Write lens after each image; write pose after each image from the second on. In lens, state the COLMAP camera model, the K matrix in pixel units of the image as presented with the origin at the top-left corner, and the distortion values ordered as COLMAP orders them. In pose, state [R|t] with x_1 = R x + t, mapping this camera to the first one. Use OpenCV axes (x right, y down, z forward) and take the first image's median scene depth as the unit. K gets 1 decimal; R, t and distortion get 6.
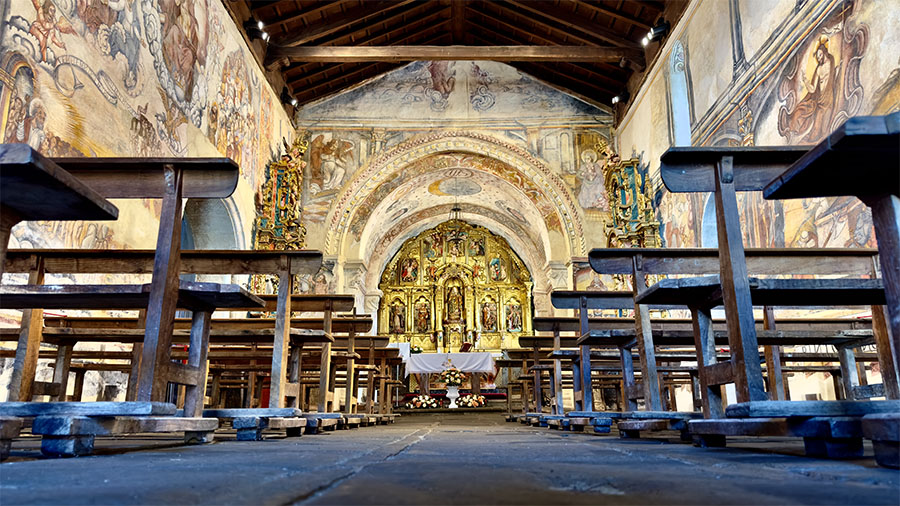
lens RADIAL K [[633.7, 0, 450.0], [0, 633.7, 253.0], [0, 0, 1]] dist [0.130310, -0.109814]
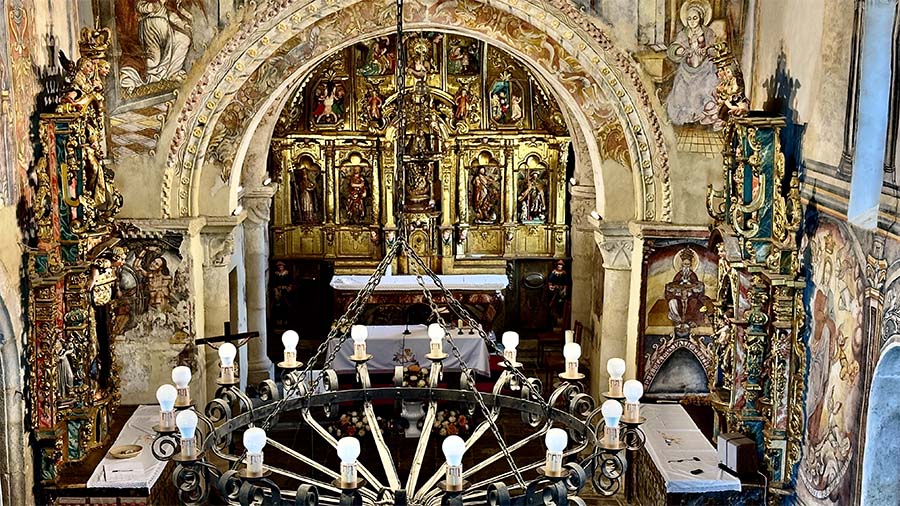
lens RADIAL K [[1261.2, 0, 450.0], [0, 1261.2, 253.0], [0, 0, 1]] dist [0.122487, -0.002577]
pose [[0.999530, 0.005410, 0.030166, 0.003170], [-0.016843, 0.919291, 0.393218, -0.357232], [-0.025604, -0.393542, 0.918950, 0.047831]]
